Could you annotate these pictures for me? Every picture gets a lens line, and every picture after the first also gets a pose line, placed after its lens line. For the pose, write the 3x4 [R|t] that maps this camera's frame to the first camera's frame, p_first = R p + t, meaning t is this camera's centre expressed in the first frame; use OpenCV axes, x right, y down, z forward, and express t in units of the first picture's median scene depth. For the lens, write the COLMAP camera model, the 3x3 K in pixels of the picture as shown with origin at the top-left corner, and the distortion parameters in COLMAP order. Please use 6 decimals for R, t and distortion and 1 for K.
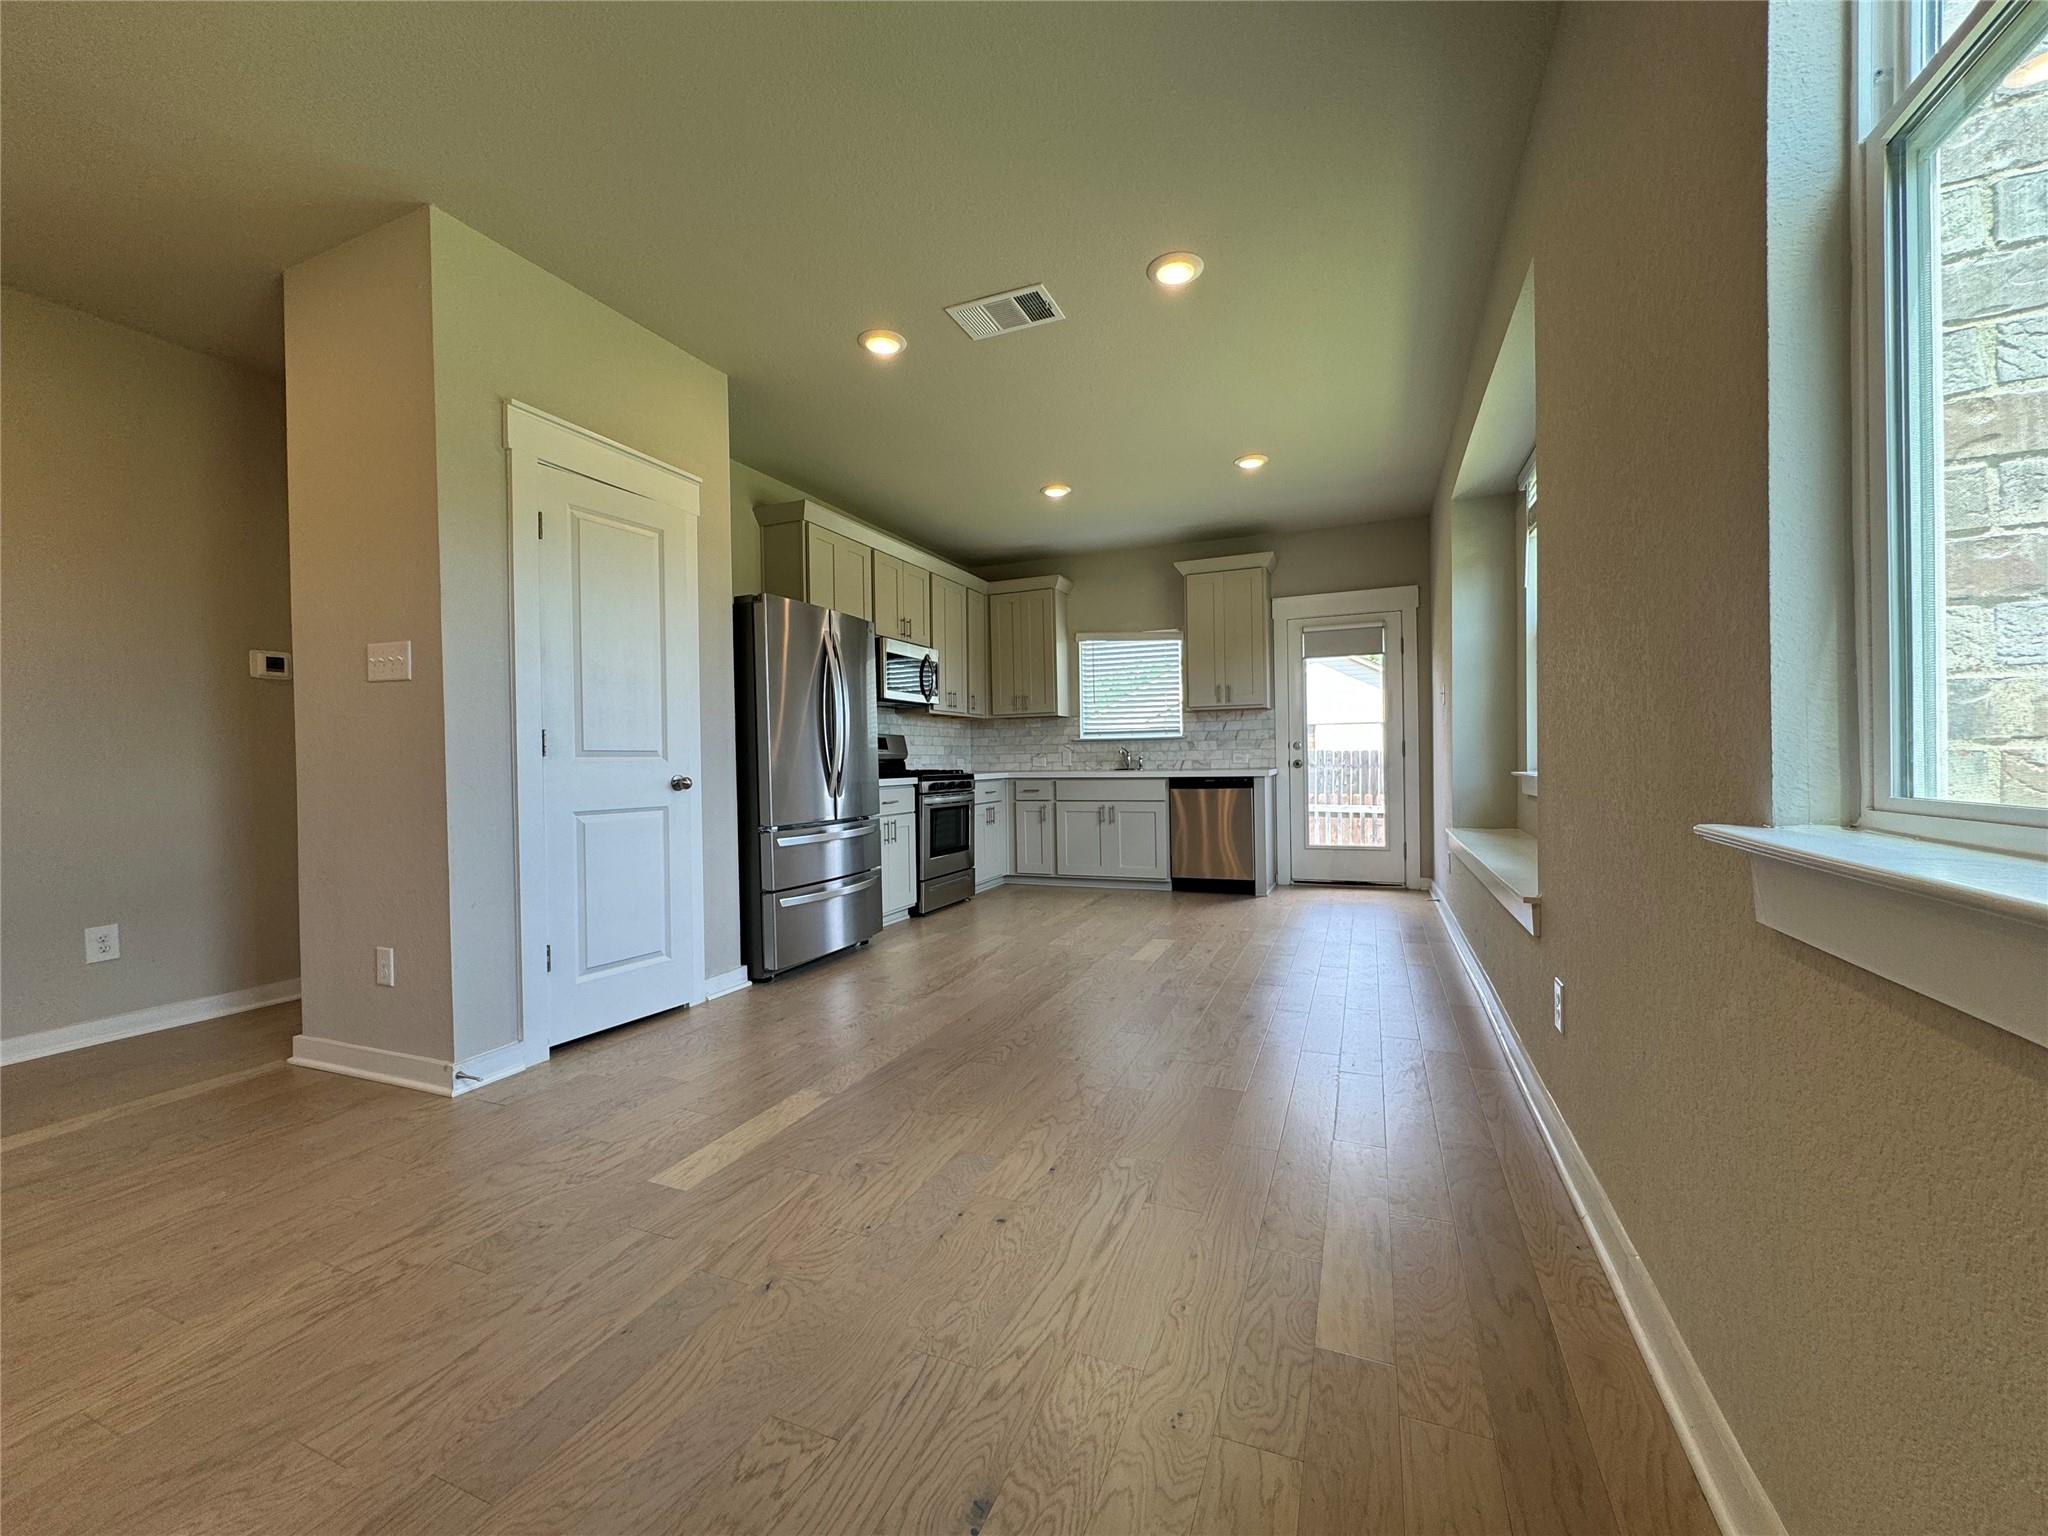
lens RADIAL K [[816.3, 0, 1026.9], [0, 816.3, 766.6], [0, 0, 1]] dist [-0.005134, 0.000055]
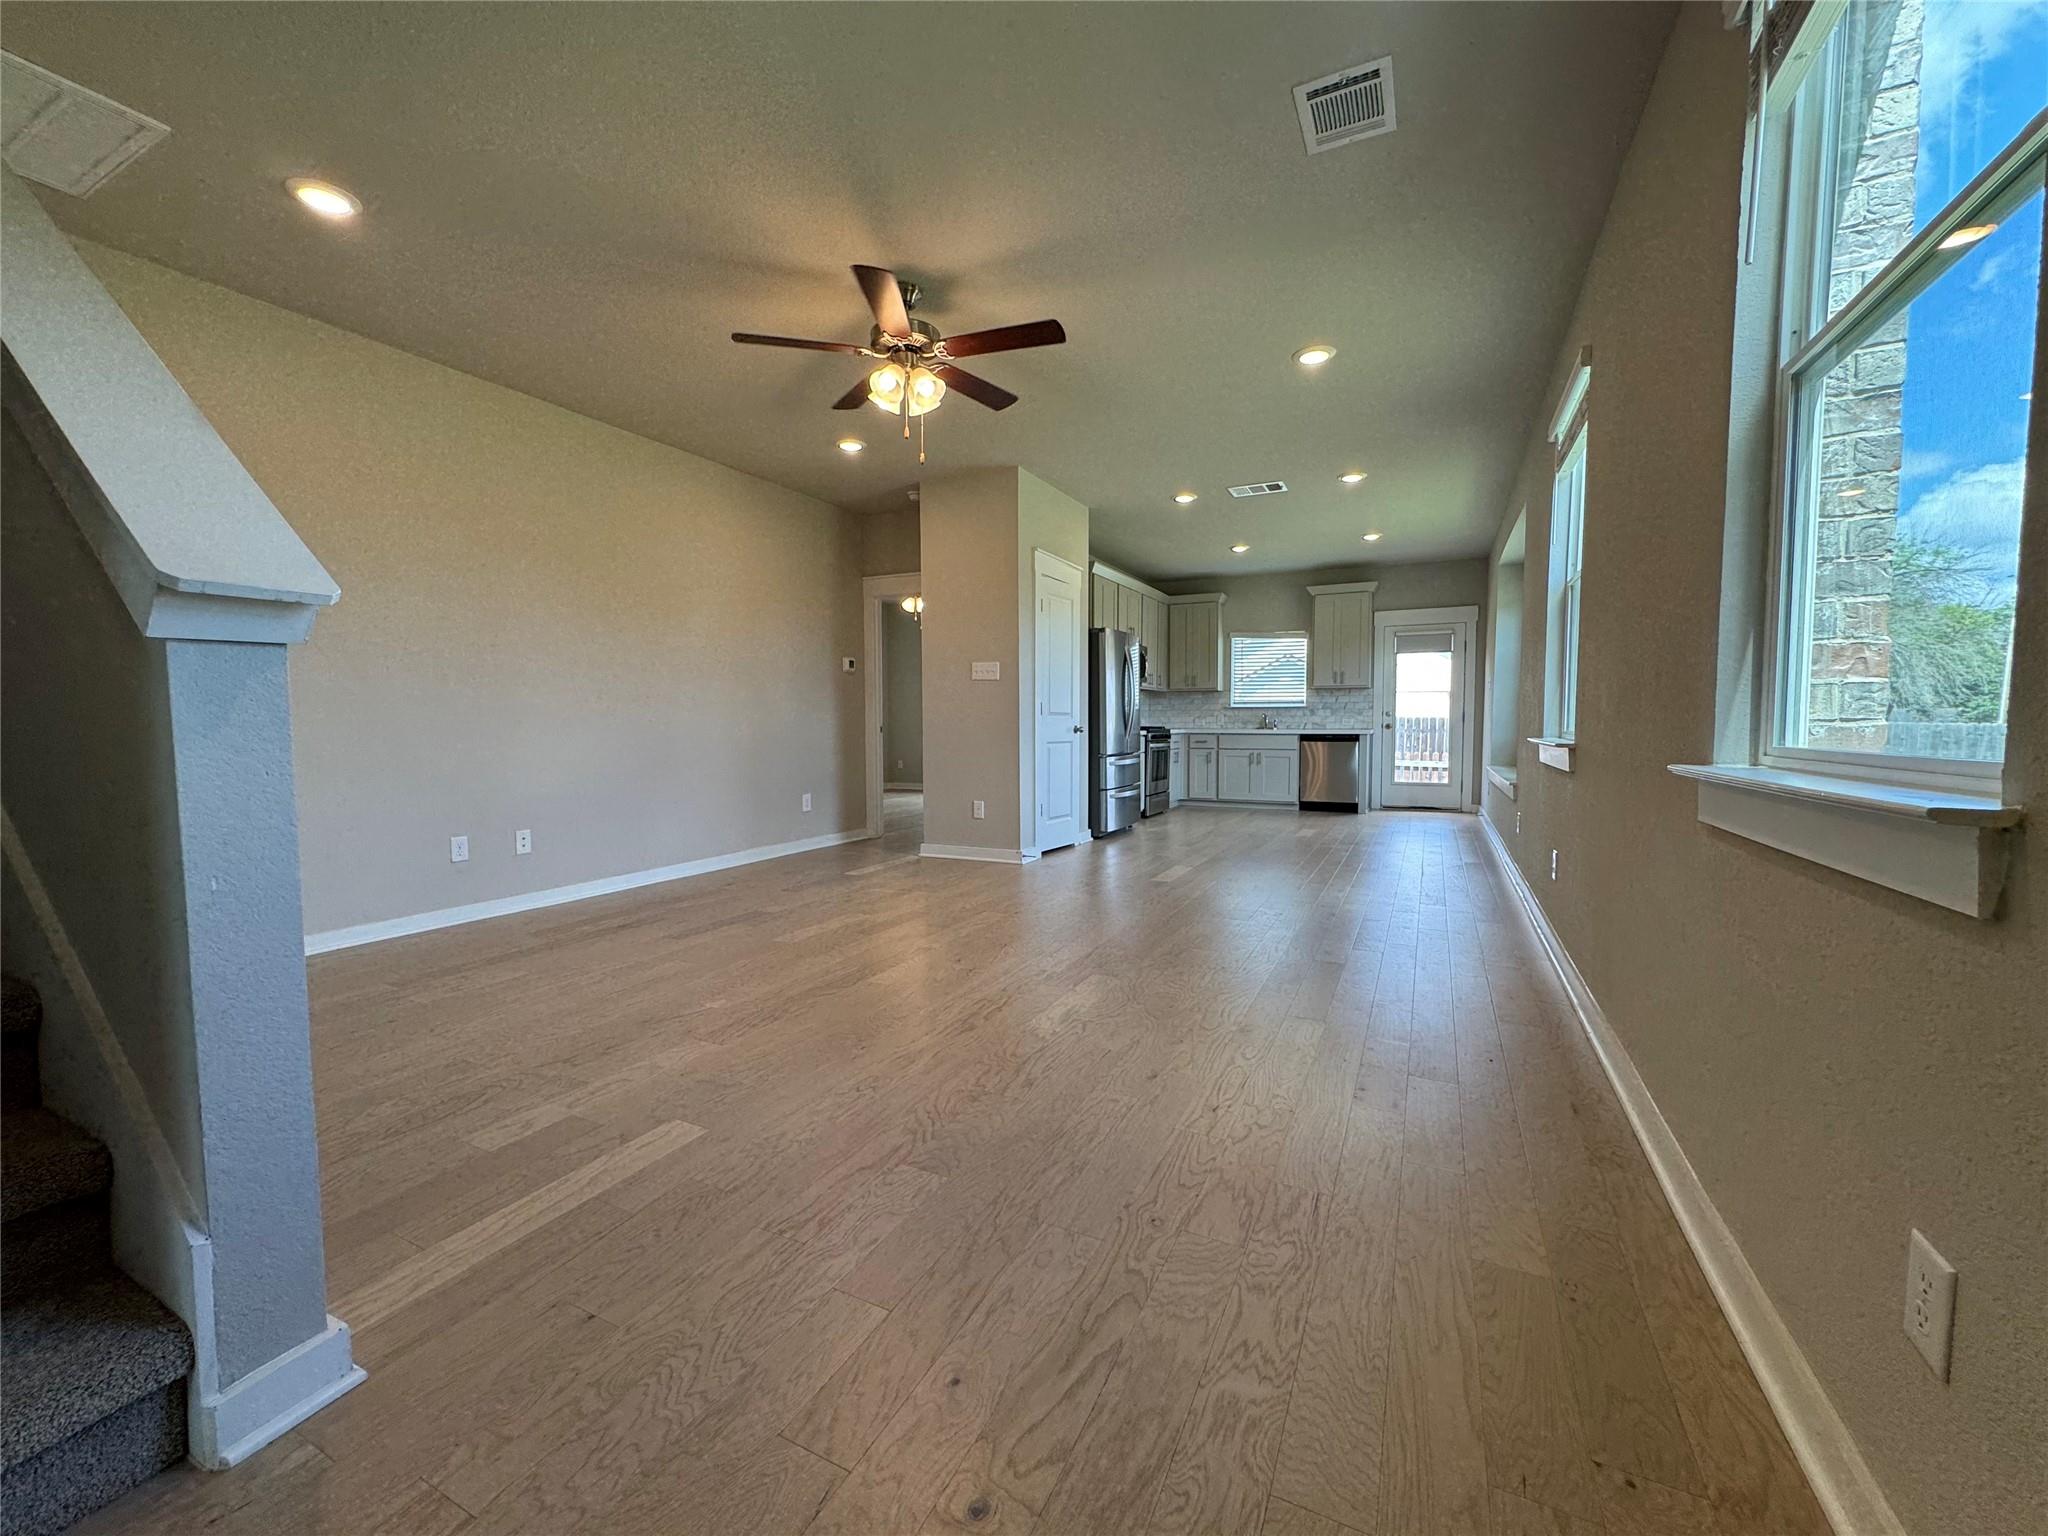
lens RADIAL K [[814.7, 0, 1024.0], [0, 814.7, 768.0], [0, 0, 1]] dist [-0.002735, 0.000173]
pose [[0.997534, 0.019070, -0.067544, -0.262504], [-0.015718, 0.998635, 0.049816, 0.010455], [0.068402, -0.048632, 0.996472, -0.599942]]
